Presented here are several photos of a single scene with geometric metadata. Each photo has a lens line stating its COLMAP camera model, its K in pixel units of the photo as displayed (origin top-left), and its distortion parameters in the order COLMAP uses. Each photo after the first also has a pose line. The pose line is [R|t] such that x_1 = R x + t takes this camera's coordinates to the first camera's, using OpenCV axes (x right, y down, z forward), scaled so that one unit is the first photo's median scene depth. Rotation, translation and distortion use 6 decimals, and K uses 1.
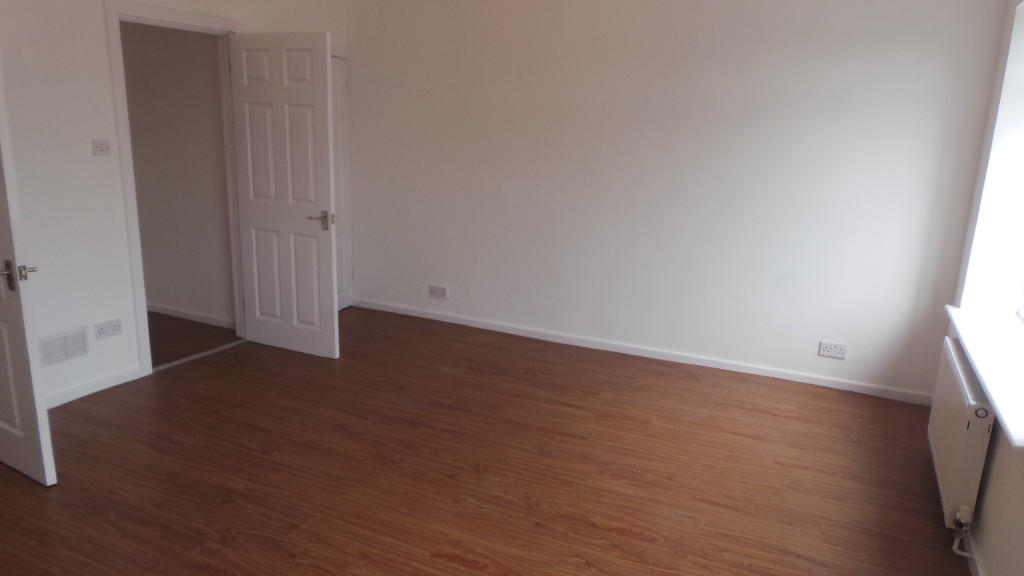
lens RADIAL K [[703.8, 0, 516.6], [0, 703.8, 288.0], [0, 0, 1]] dist [-0.003111, 0.001860]
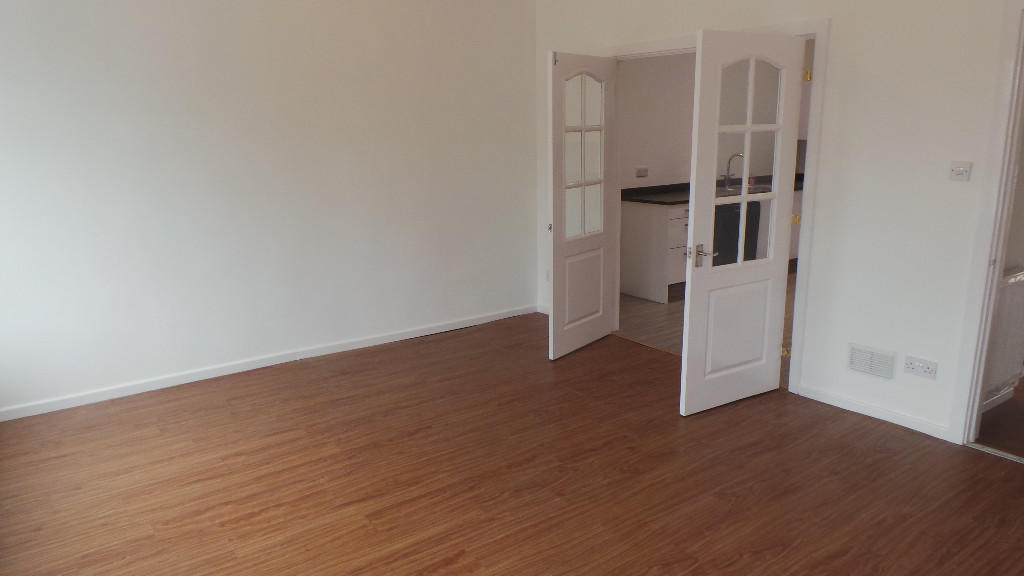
lens RADIAL K [[703.8, 0, 516.6], [0, 703.8, 288.0], [0, 0, 1]] dist [-0.003111, 0.001860]
pose [[-0.455596, 0.168948, -0.874008, 0.536594], [-0.210698, 0.933461, 0.290271, -0.235476], [0.864893, 0.316398, -0.389684, 1.058626]]
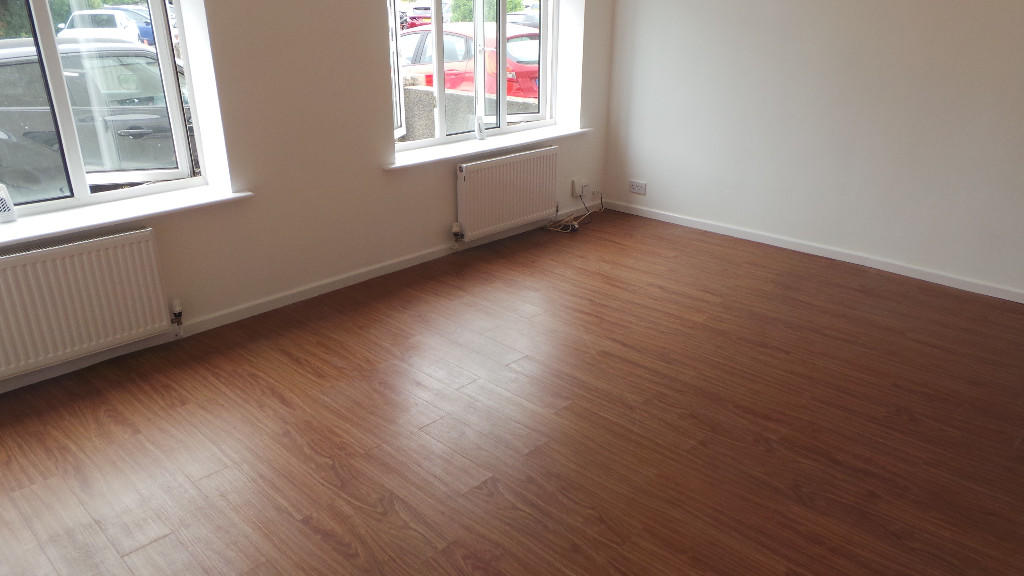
lens RADIAL K [[703.8, 0, 516.6], [0, 703.8, 288.0], [0, 0, 1]] dist [-0.003111, 0.001860]
pose [[-0.954162, -0.146824, 0.260801, -0.242661], [0.031237, 0.817785, 0.574675, -0.349733], [-0.297656, 0.556480, -0.775713, 1.436246]]
